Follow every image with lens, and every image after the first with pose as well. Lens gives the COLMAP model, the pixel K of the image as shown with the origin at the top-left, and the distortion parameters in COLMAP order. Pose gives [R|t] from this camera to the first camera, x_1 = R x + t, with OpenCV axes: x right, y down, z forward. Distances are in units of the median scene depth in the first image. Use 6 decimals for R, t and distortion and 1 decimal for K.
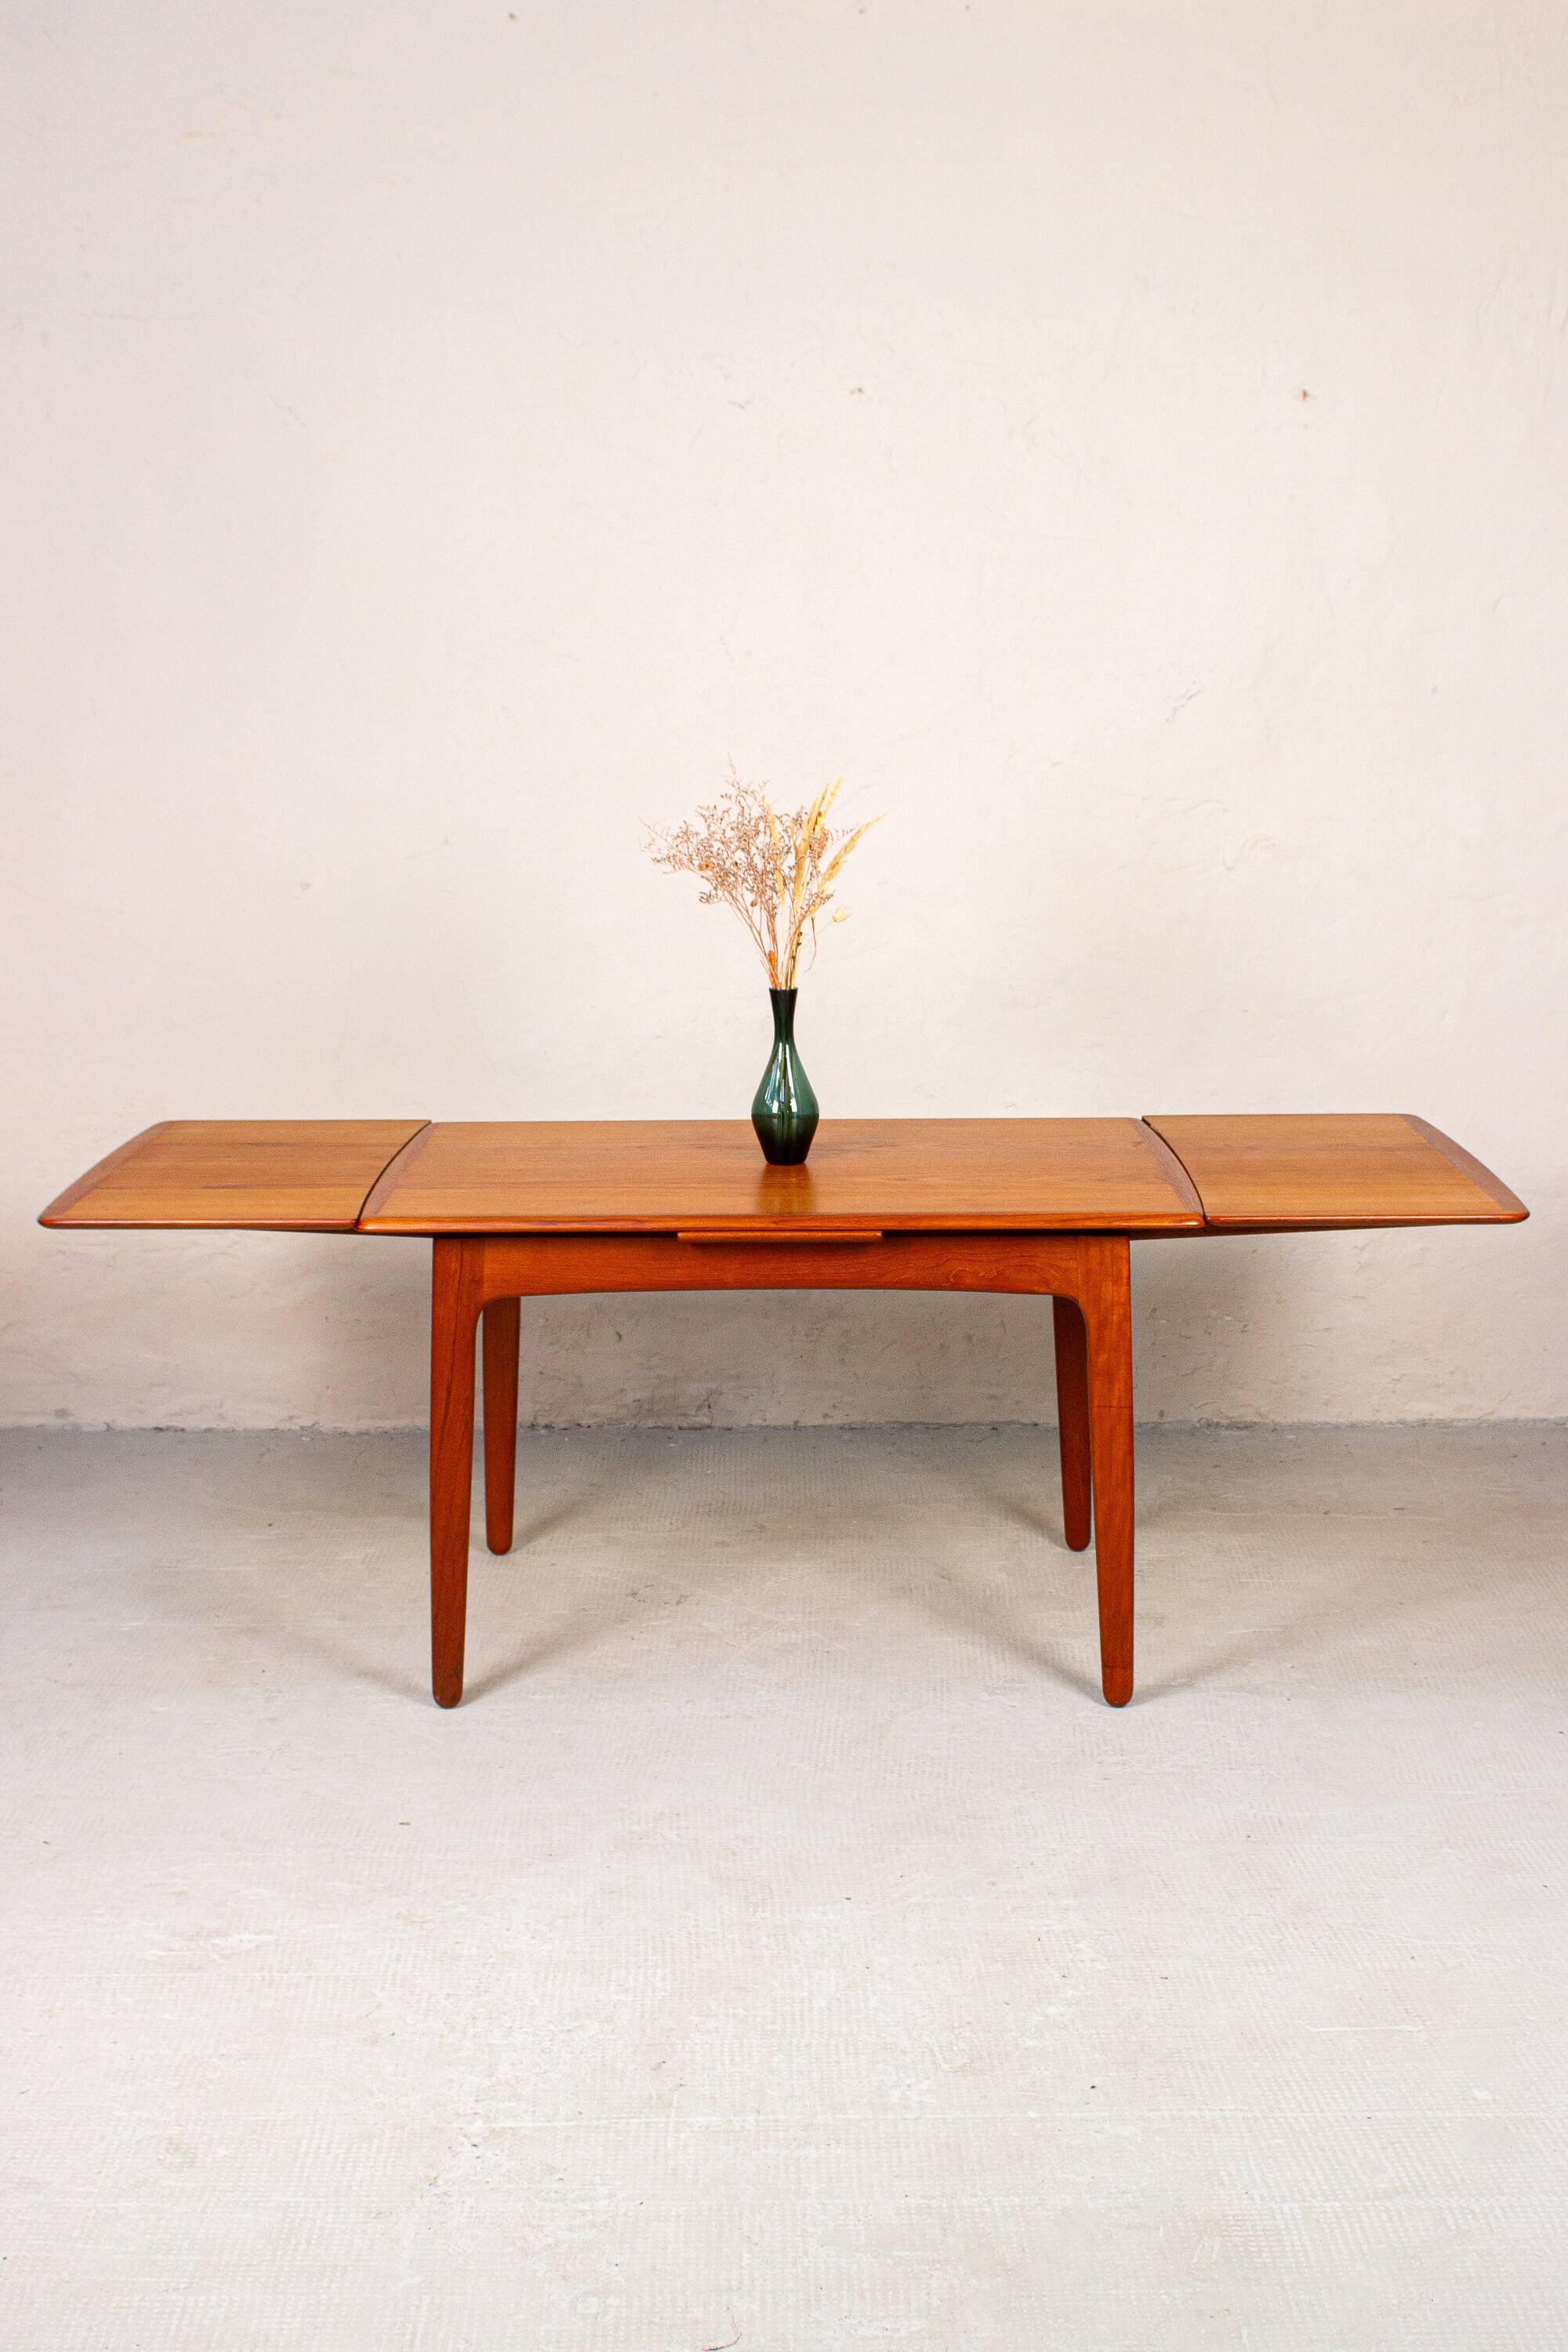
lens RADIAL K [[2941.3, 0, 784.0], [0, 2941.3, 1176.0], [0, 0, 1]] dist [-0.089028, 0.039961]
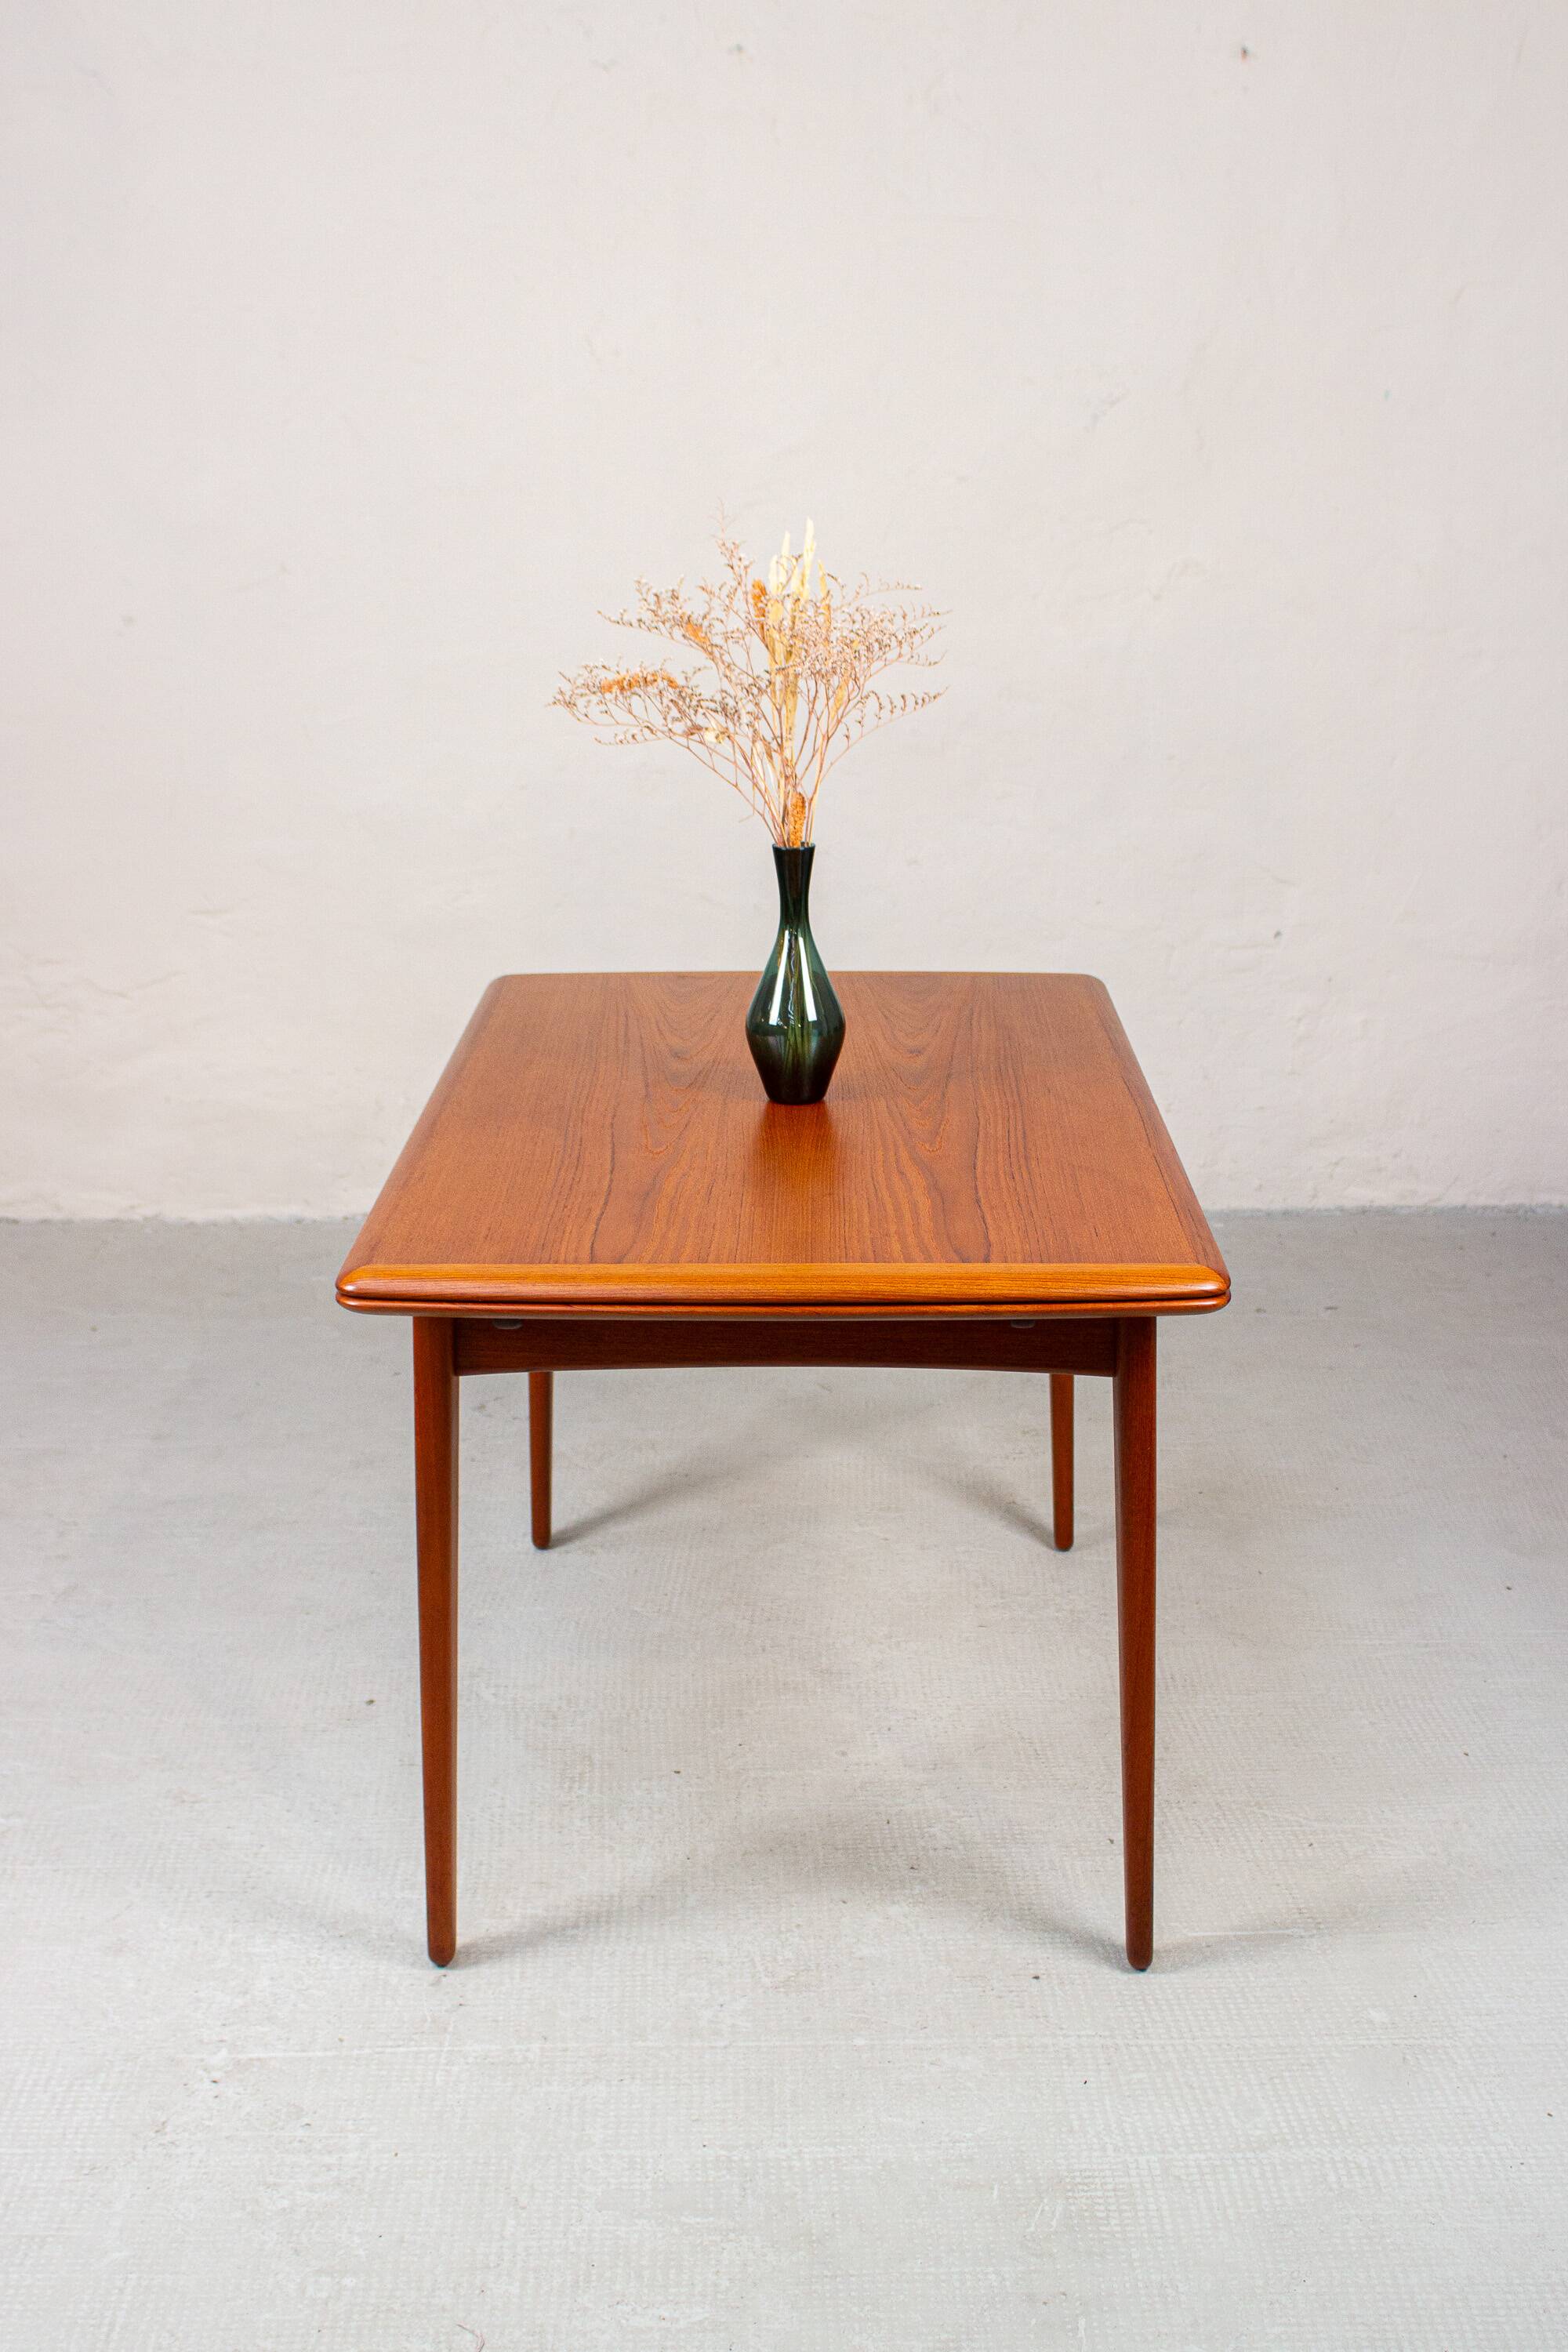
lens RADIAL K [[2915.7, 0, 793.8], [0, 2915.7, 1258.1], [0, 0, 1]] dist [-0.093941, 0.064320]
pose [[0.999974, -0.003036, 0.006489, 0.053531], [0.002280, 0.993533, 0.113523, -0.007431], [-0.006792, -0.113505, 0.993514, 0.148249]]
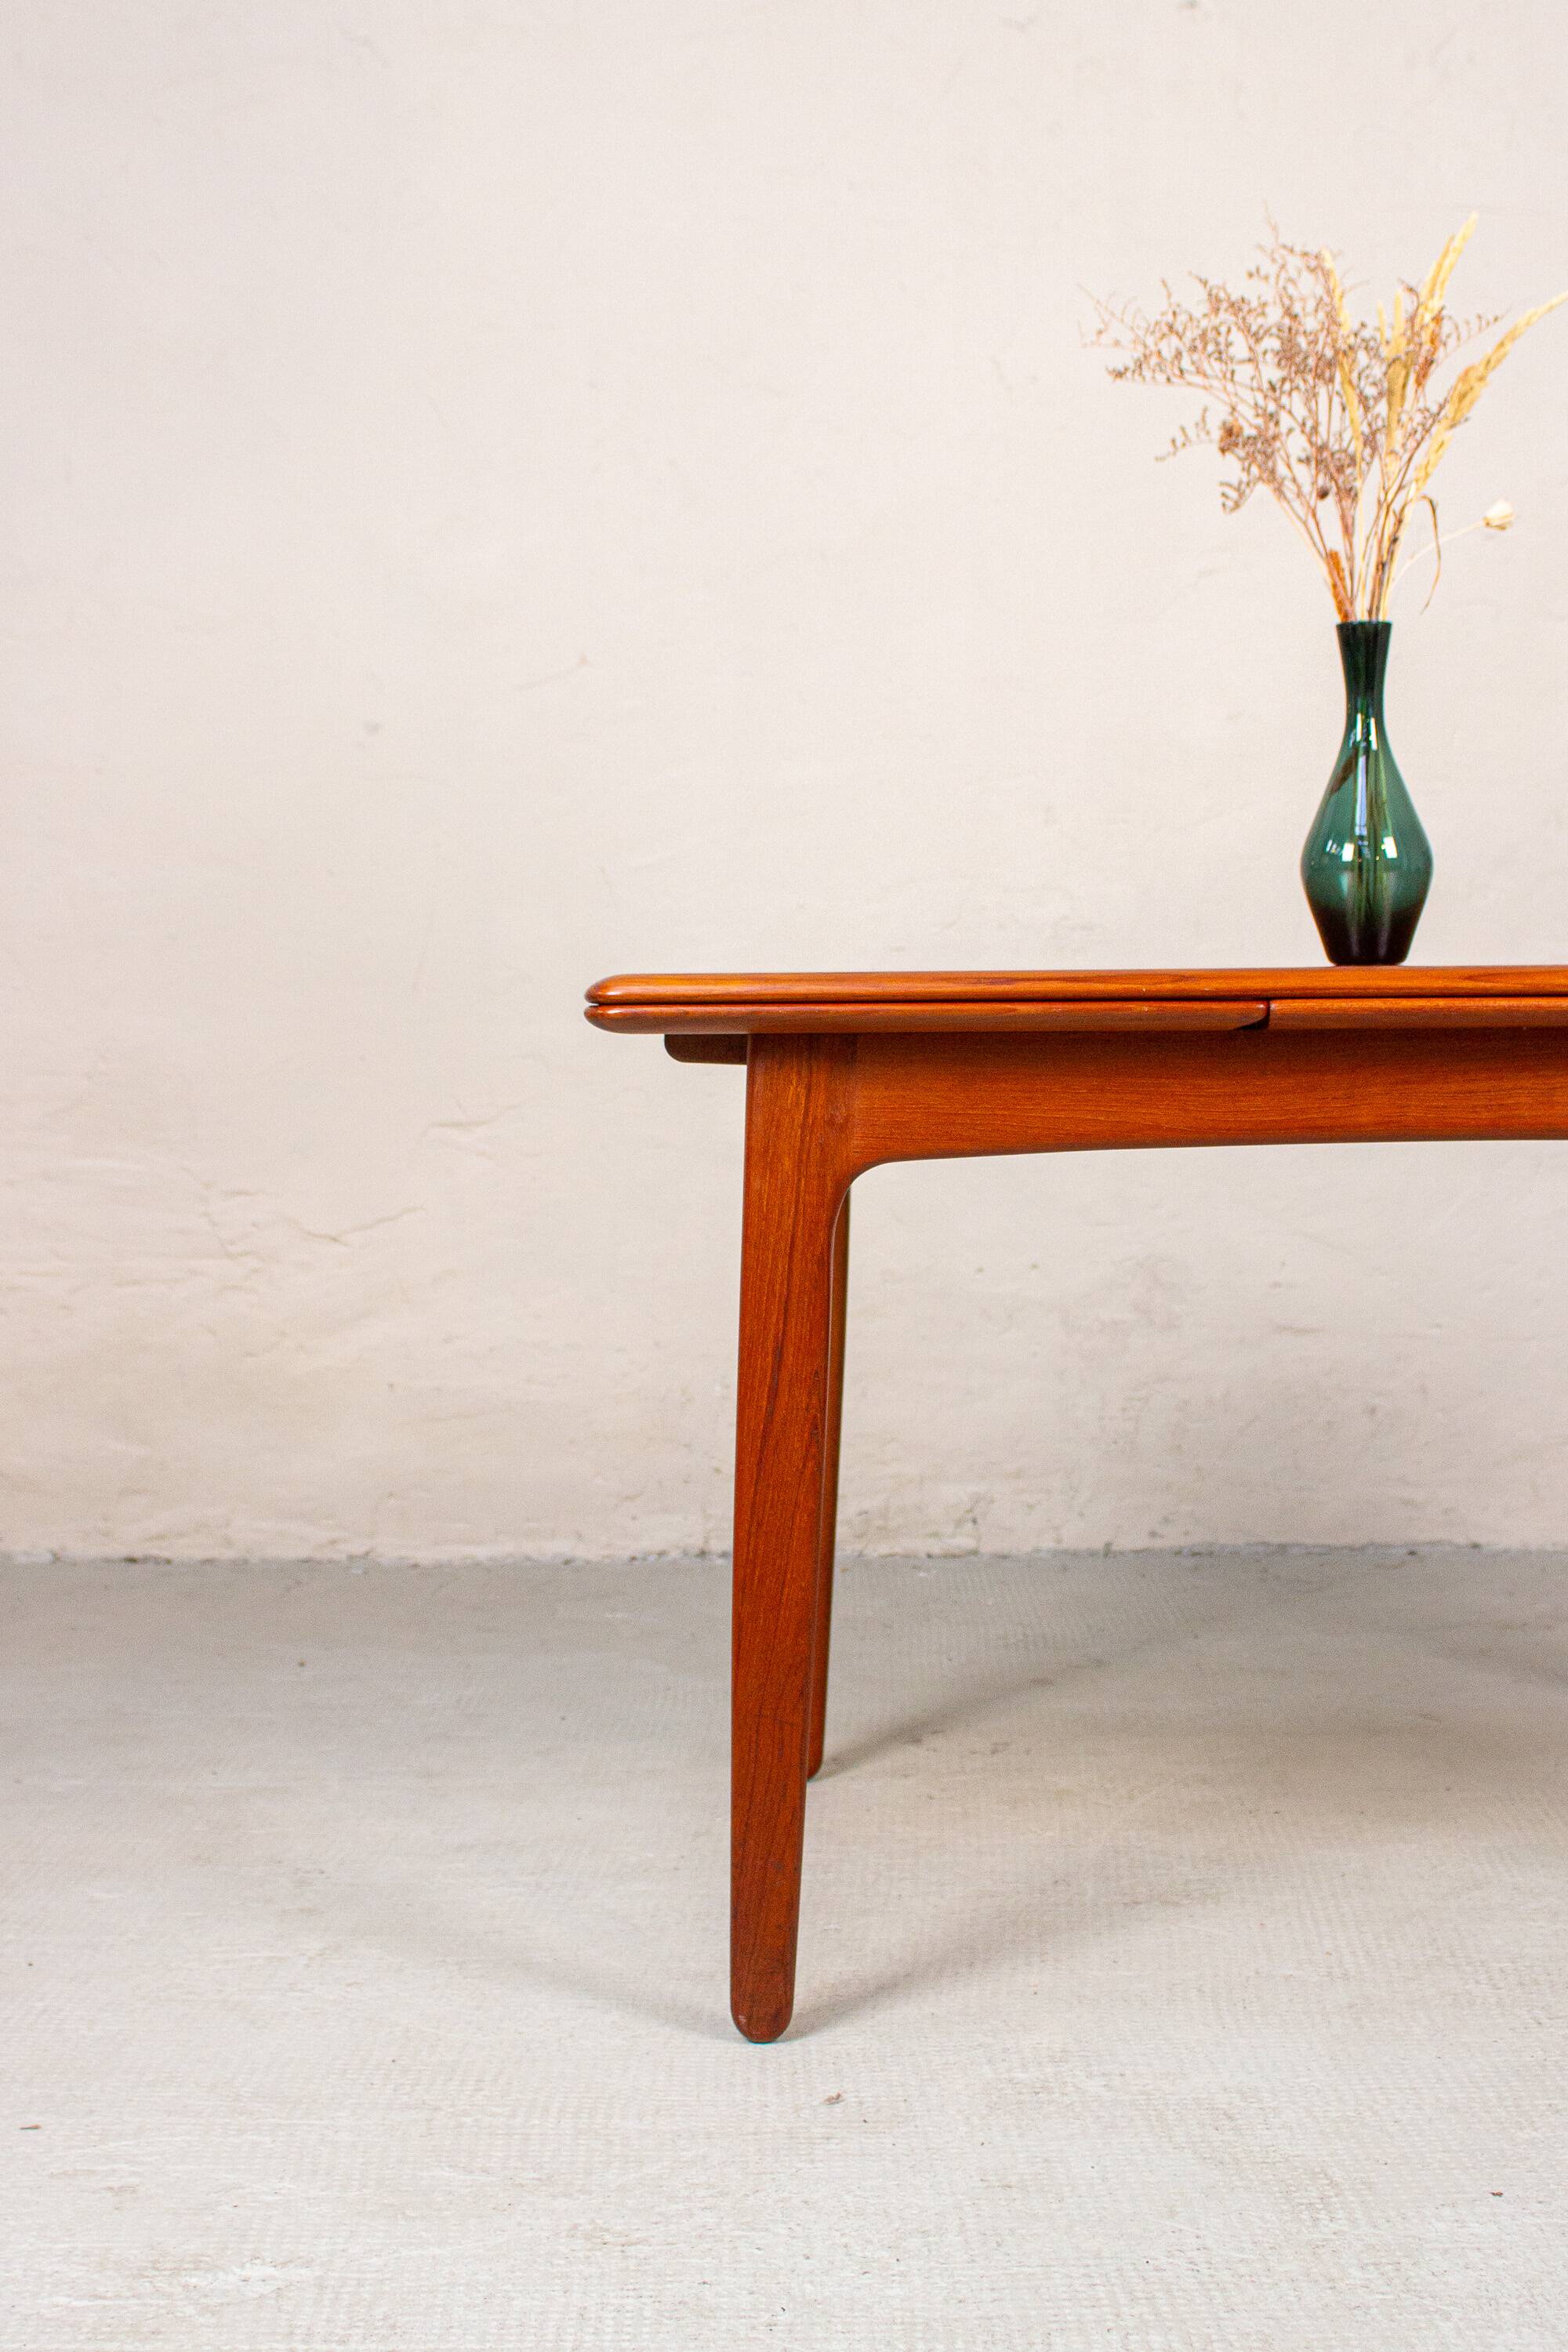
lens RADIAL K [[3136.7, 0, 781.5], [0, 3136.7, 1083.7], [0, 0, 1]] dist [-0.088766, 0.050687]
pose [[0.999857, -0.004471, -0.016332, -0.090294], [0.001754, 0.986675, -0.162695, 0.152877], [0.016842, 0.162643, 0.986541, 0.475888]]
